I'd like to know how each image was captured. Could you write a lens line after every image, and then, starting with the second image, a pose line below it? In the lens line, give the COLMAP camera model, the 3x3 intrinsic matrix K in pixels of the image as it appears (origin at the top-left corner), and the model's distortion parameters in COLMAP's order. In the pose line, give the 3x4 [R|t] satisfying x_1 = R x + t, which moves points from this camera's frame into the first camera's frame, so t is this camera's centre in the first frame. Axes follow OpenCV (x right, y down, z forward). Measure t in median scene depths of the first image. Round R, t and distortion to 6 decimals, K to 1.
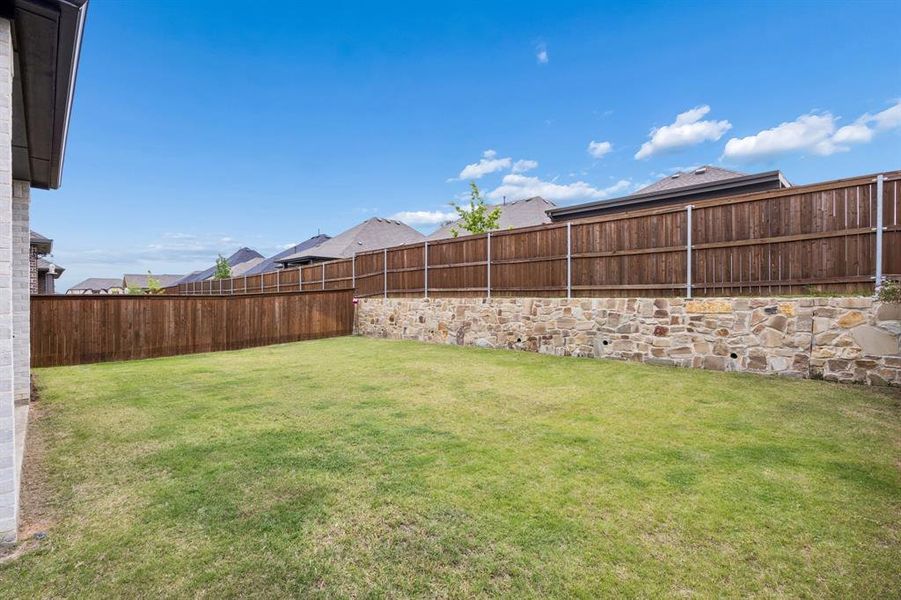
lens RADIAL K [[410.6, 0, 446.2], [0, 410.6, 299.9], [0, 0, 1]] dist [-0.016042, -0.000085]
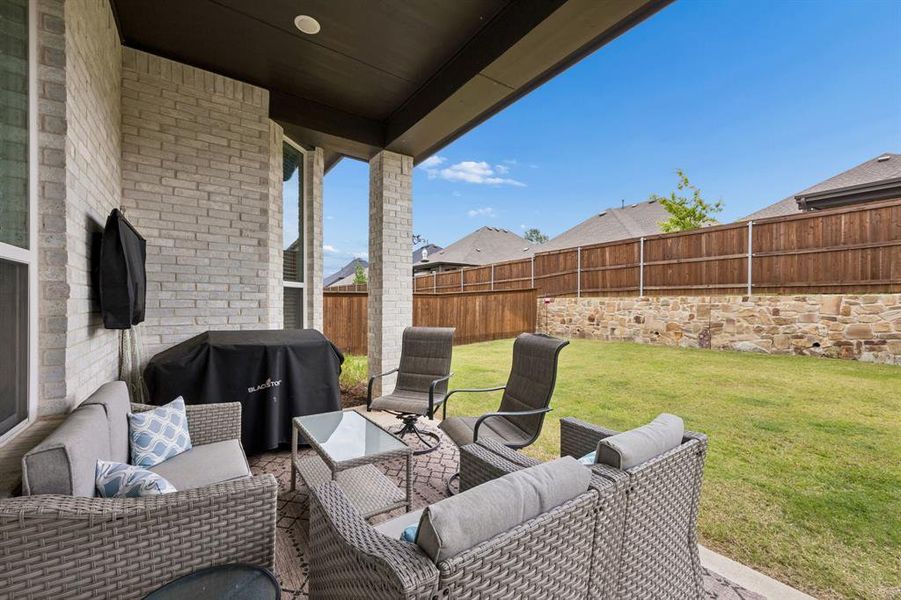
lens RADIAL K [[367.2, 0, 447.9], [0, 367.2, 294.9], [0, 0, 1]] dist [0.013661, -0.000199]
pose [[0.985525, -0.001546, -0.169526, -0.379983], [-0.002881, 0.999661, -0.025870, 0.015548], [0.169508, 0.025984, 0.985186, 0.106120]]
